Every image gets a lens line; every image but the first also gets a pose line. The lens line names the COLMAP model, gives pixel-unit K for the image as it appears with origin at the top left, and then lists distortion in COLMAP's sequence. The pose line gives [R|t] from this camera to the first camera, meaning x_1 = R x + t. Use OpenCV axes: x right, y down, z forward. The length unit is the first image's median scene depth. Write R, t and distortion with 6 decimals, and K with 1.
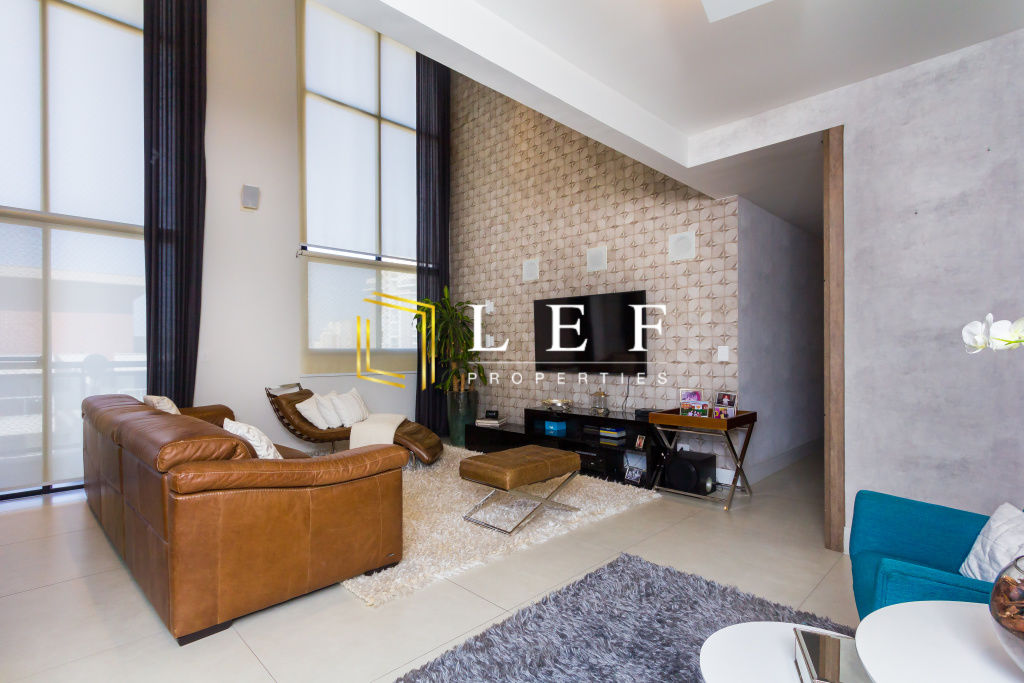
lens RADIAL K [[498.6, 0, 514.6], [0, 498.6, 350.6], [0, 0, 1]] dist [0.003858, 0.000194]
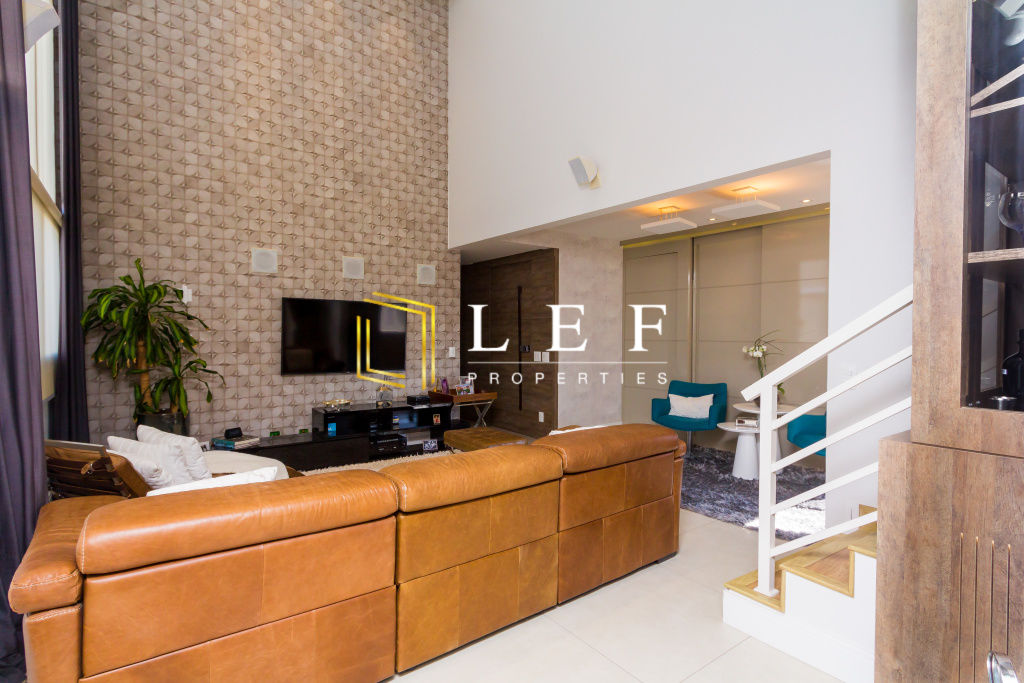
lens RADIAL K [[513.8, 0, 505.8], [0, 513.8, 343.8], [0, 0, 1]] dist [0.003046, -0.000150]
pose [[0.145195, -0.011708, 0.989334, -0.920216], [-0.004683, 0.999911, 0.012521, -0.032999], [-0.989392, -0.006451, 0.145127, 0.511453]]
